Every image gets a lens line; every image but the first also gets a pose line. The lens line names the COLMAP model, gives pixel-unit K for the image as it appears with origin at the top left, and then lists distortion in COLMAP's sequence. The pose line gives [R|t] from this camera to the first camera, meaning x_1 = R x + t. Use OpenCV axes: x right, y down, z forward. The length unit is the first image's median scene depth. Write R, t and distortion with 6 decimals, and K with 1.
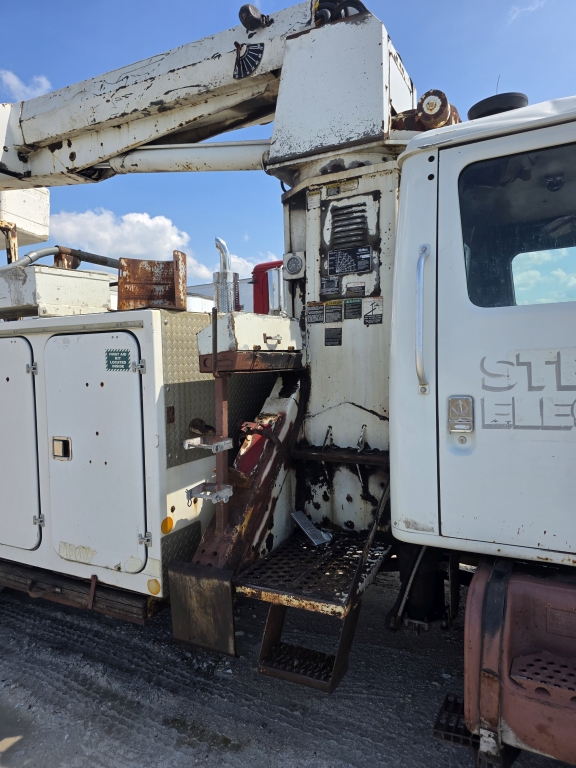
lens RADIAL K [[515.0, 0, 292.4], [0, 515.0, 377.2], [0, 0, 1]] dist [0.056166, -0.054085]
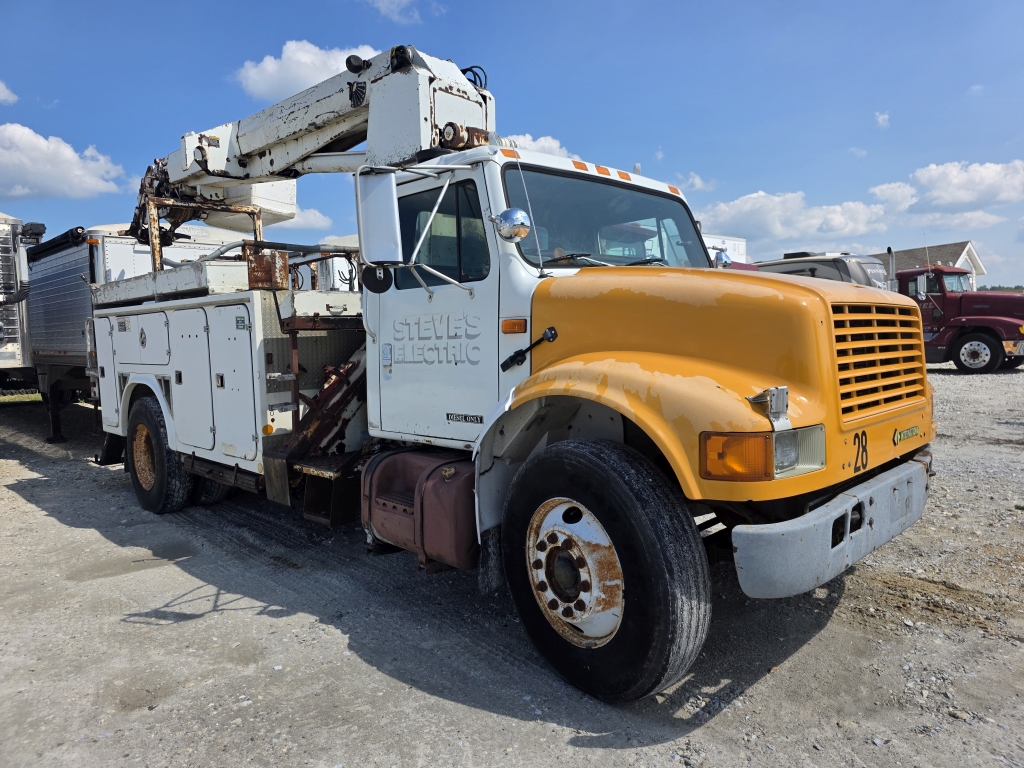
lens RADIAL K [[686.4, 0, 516.1], [0, 686.4, 369.6], [0, 0, 1]] dist [0.054526, -0.068010]
pose [[0.958322, 0.014057, -0.285345, 0.971453], [-0.004771, 0.999437, 0.033210, 0.031338], [0.285651, -0.030464, 0.957849, -0.697461]]
